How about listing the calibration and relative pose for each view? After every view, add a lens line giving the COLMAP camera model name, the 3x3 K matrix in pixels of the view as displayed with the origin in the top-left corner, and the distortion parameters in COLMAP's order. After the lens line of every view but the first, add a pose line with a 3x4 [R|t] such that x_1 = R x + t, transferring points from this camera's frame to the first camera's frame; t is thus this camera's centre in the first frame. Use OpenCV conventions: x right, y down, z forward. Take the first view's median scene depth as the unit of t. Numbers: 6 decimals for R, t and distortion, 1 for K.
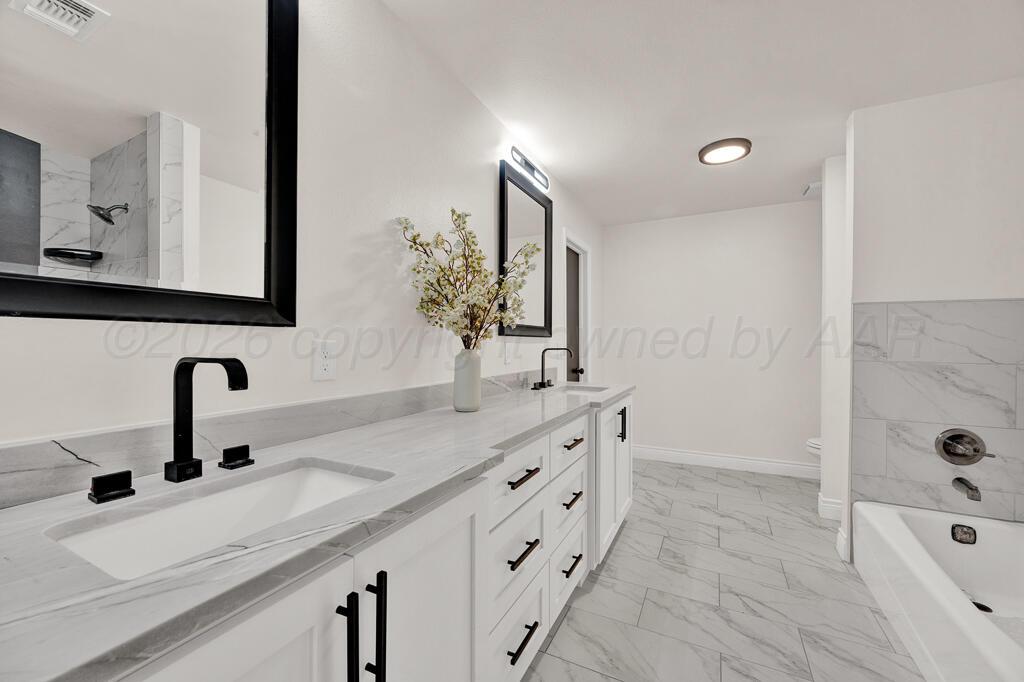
lens RADIAL K [[402.0, 0, 510.0], [0, 402.0, 341.9], [0, 0, 1]] dist [-0.001697, 0.000417]
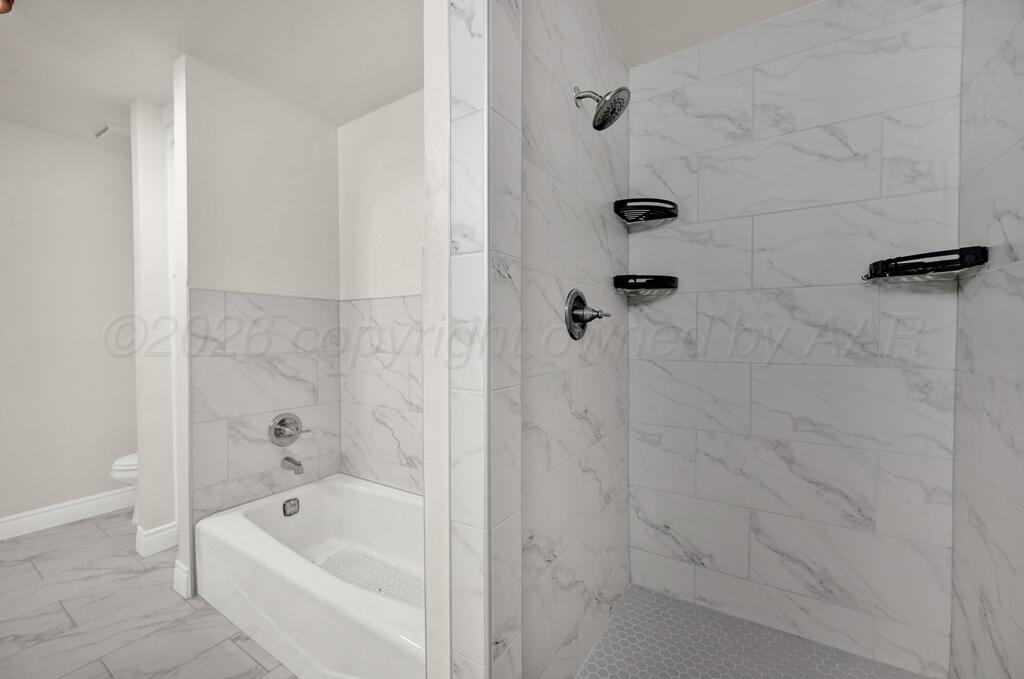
lens RADIAL K [[399.9, 0, 508.6], [0, 399.9, 341.8], [0, 0, 1]] dist [-0.000734, -0.000016]
pose [[0.087606, -0.023723, 0.995873, 0.088399], [0.002654, 0.999718, 0.023581, -0.001661], [-0.996152, 0.000578, 0.087644, 0.286946]]
